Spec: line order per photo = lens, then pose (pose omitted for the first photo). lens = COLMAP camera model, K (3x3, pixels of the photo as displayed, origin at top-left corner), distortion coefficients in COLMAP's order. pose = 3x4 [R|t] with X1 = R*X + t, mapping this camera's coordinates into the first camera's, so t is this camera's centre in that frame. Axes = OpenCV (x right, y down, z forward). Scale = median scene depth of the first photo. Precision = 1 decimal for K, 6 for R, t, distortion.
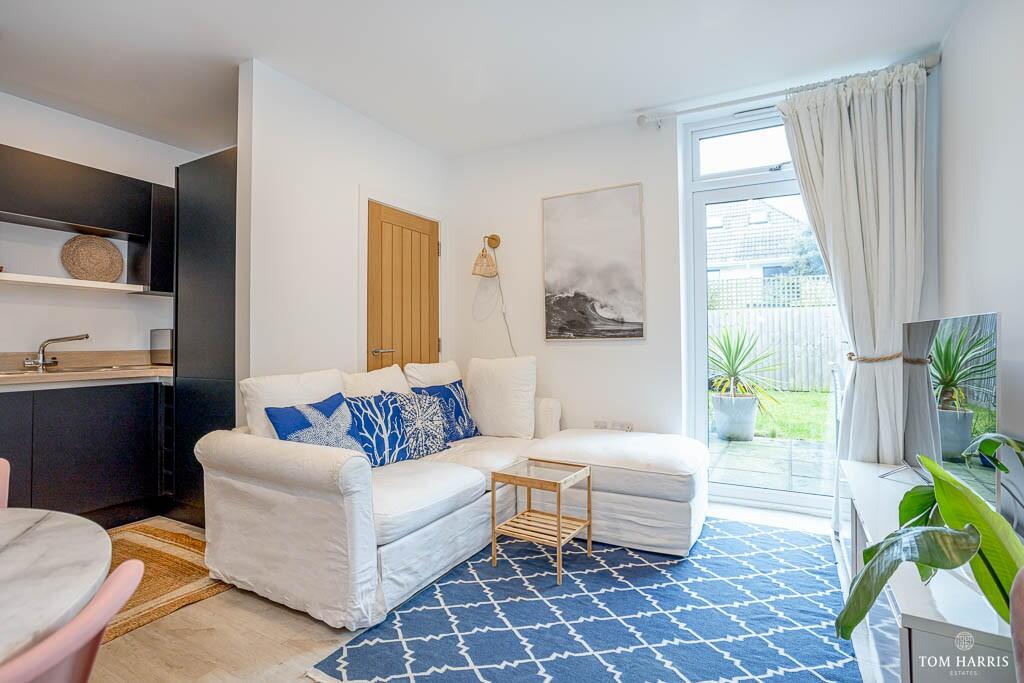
lens RADIAL K [[498.0, 0, 511.5], [0, 498.0, 328.5], [0, 0, 1]] dist [-0.000830, 0.000299]
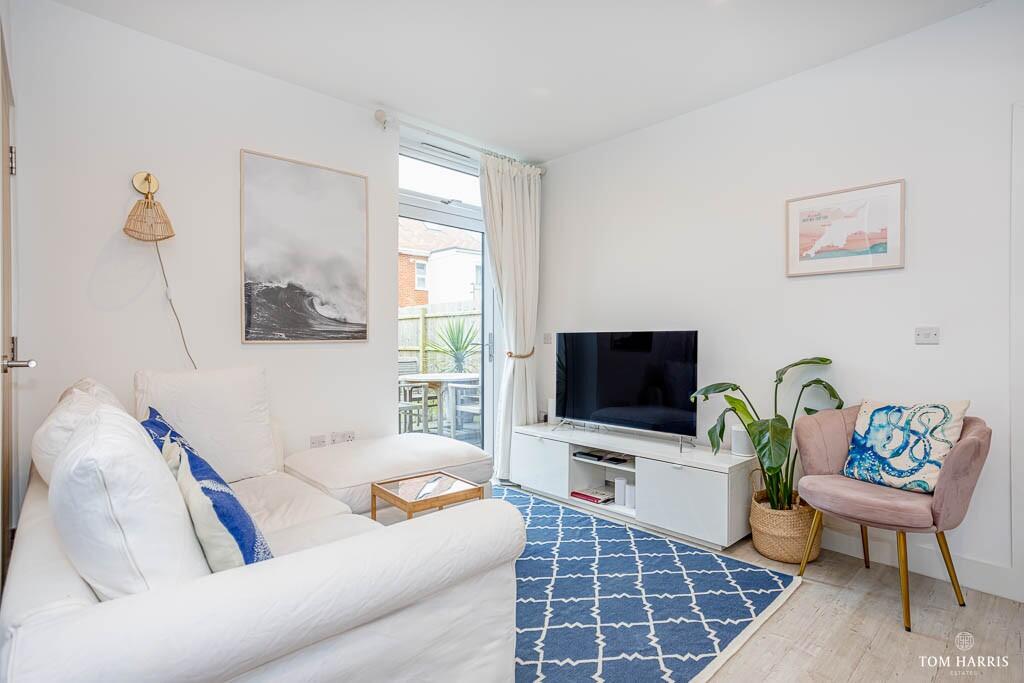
lens RADIAL K [[499.7, 0, 512.0], [0, 499.7, 341.5], [0, 0, 1]] dist [-0.000426, 0.000105]
pose [[0.334351, 0.004402, 0.942438, -0.536831], [-0.023881, 0.999708, 0.003802, 0.010837], [-0.942146, -0.023777, 0.334359, 0.404860]]
